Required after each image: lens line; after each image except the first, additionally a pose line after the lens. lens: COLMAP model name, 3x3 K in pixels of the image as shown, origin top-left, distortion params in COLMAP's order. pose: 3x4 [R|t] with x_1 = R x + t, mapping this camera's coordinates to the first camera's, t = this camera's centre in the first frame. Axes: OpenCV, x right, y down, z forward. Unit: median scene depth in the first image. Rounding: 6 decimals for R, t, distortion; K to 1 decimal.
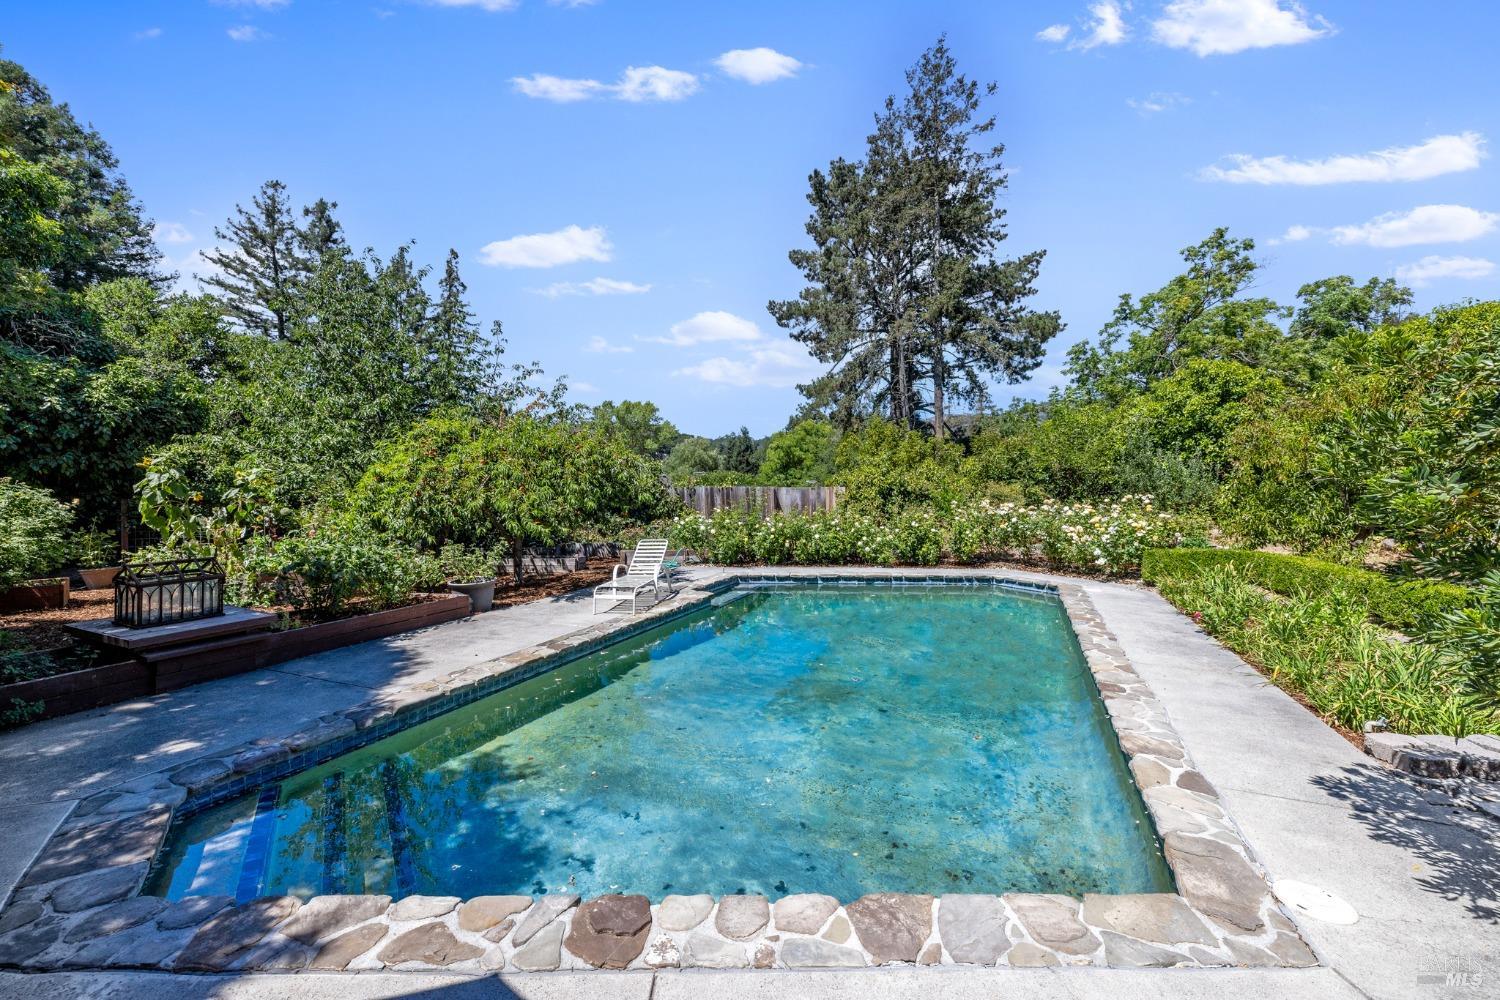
lens RADIAL K [[631.5, 0, 762.5], [0, 631.5, 499.2], [0, 0, 1]] dist [-0.002309, 0.000099]
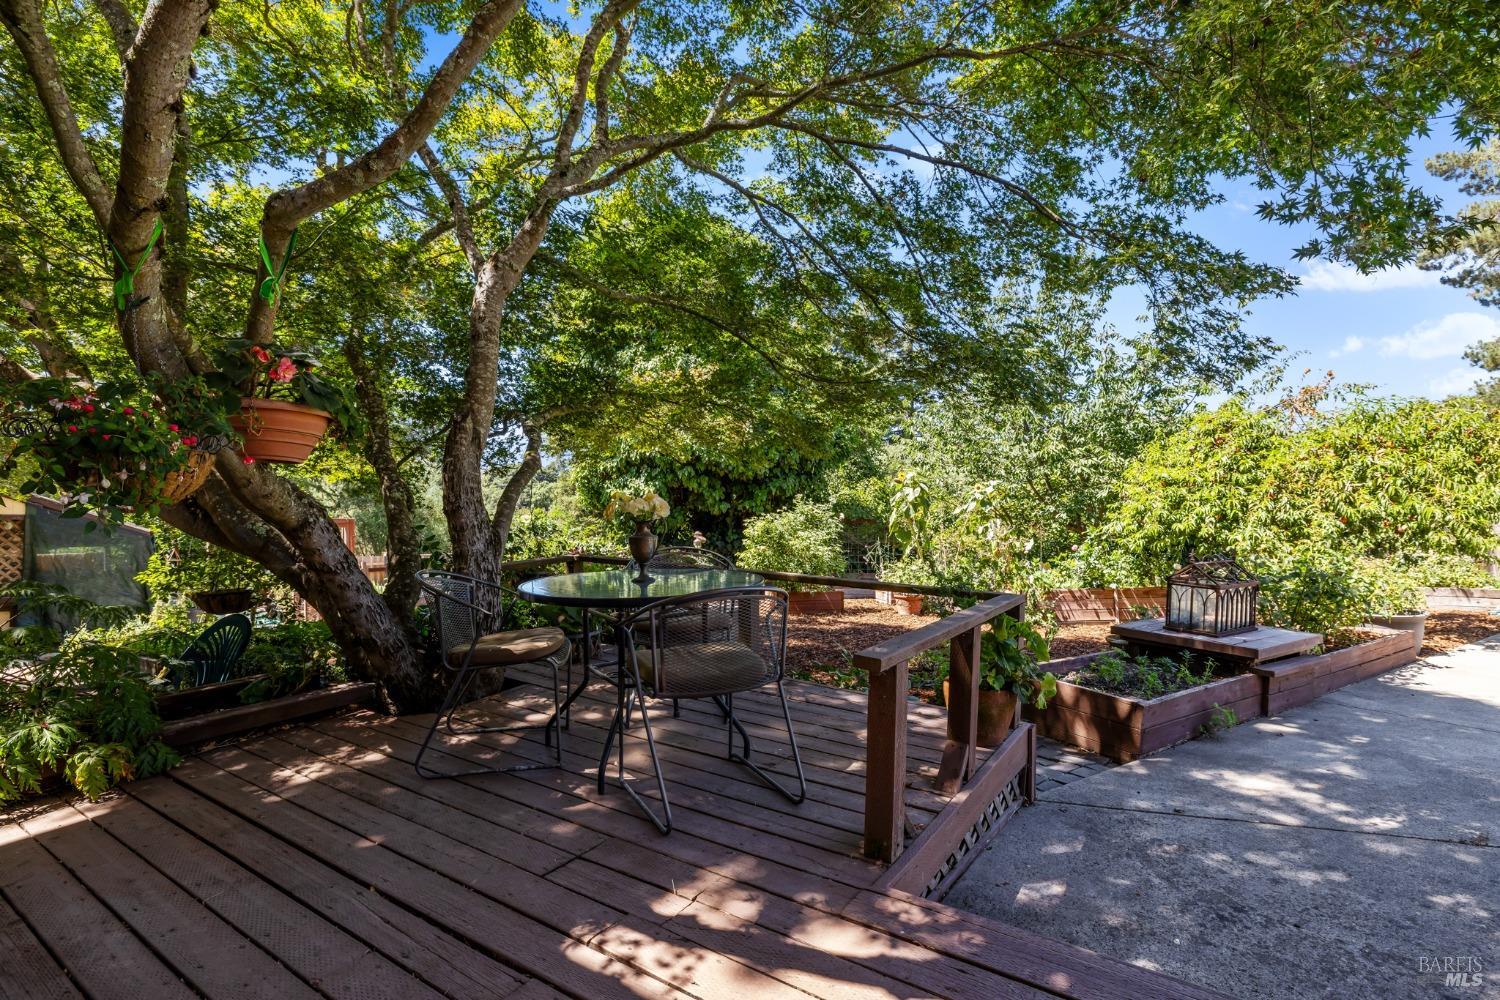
lens RADIAL K [[723.9, 0, 750.0], [0, 723.9, 500.0], [0, 0, 1]] dist [0.001216, 0.000388]
pose [[0.821621, -0.022815, -0.569577, -0.195063], [-0.005031, 0.998870, -0.047269, 0.014459], [0.570012, 0.041702, 0.820577, -0.041275]]
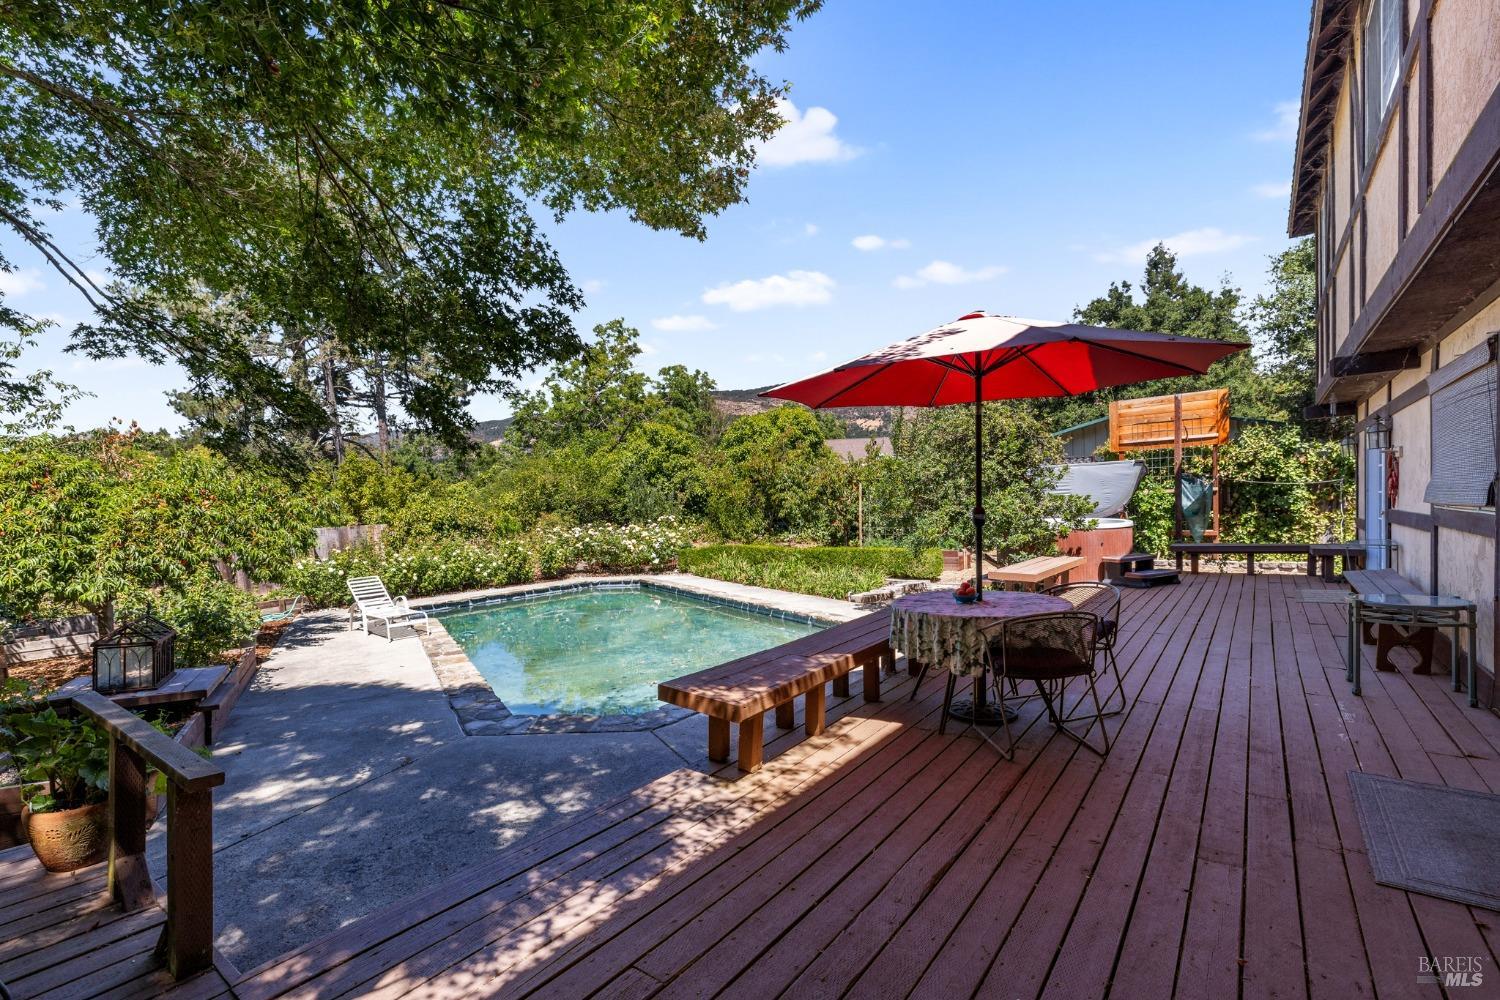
lens RADIAL K [[677.8, 0, 750.6], [0, 677.8, 508.9], [0, 0, 1]] dist [0.000600, 0.000046]
pose [[0.606555, -0.033095, 0.794352, -0.260767], [0.063046, 0.997989, -0.006563, -0.000151], [-0.792538, 0.054062, 0.607422, -0.070292]]
